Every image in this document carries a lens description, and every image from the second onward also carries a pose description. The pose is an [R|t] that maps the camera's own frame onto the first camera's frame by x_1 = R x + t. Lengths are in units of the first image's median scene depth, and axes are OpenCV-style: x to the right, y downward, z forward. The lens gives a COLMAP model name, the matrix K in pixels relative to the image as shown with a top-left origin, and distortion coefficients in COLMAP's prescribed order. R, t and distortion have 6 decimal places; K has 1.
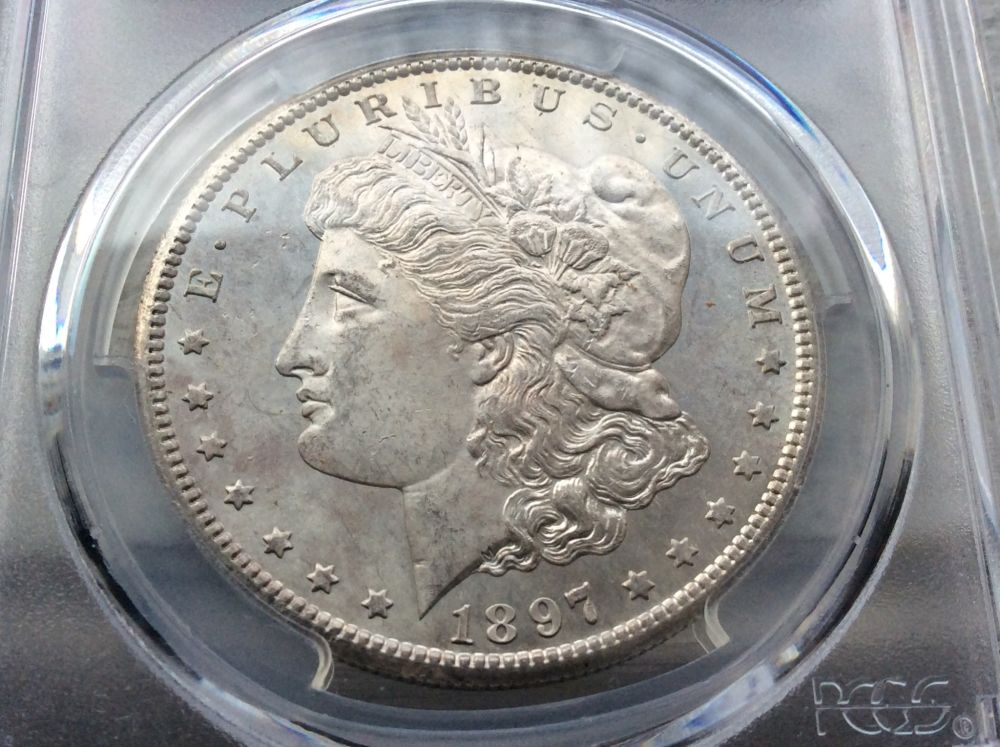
lens RADIAL K [[1409.4, 0, 503.2], [0, 1409.4, 372.2], [0, 0, 1]] dist [0.063404, 0.000000]
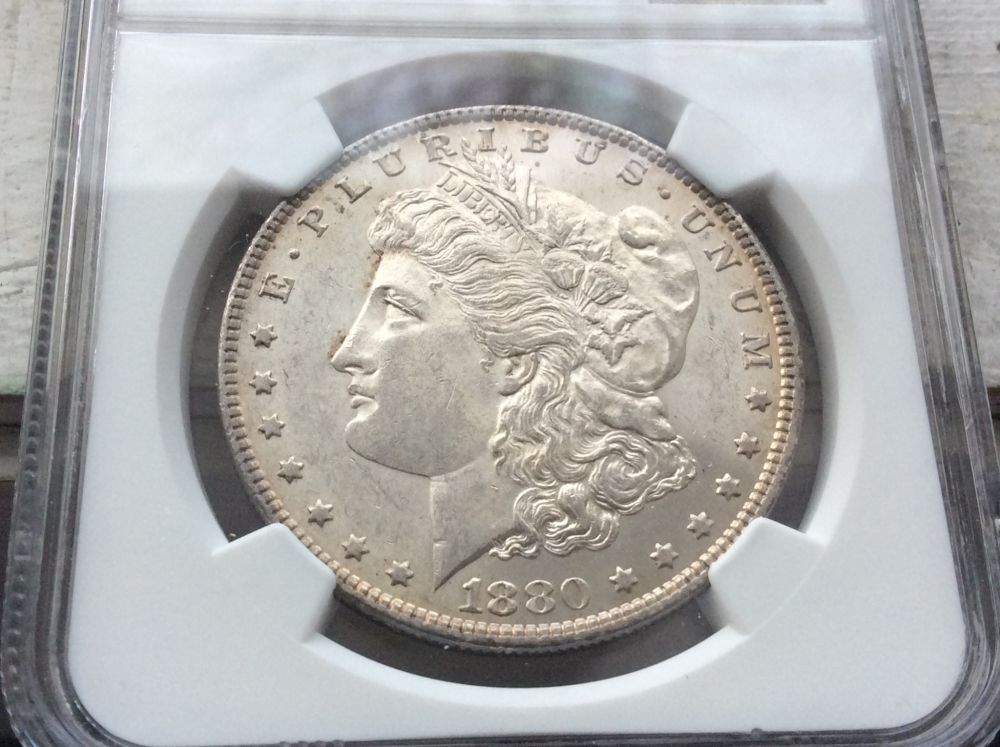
lens RADIAL K [[1409.4, 0, 501.7], [0, 1409.4, 365.6], [0, 0, 1]] dist [0.063404, 0.000000]
pose [[0.995071, 0.095198, -0.027754, 0.010399], [-0.095463, 0.995398, -0.008381, -0.005276], [0.026828, 0.010990, 0.999580, -0.156636]]
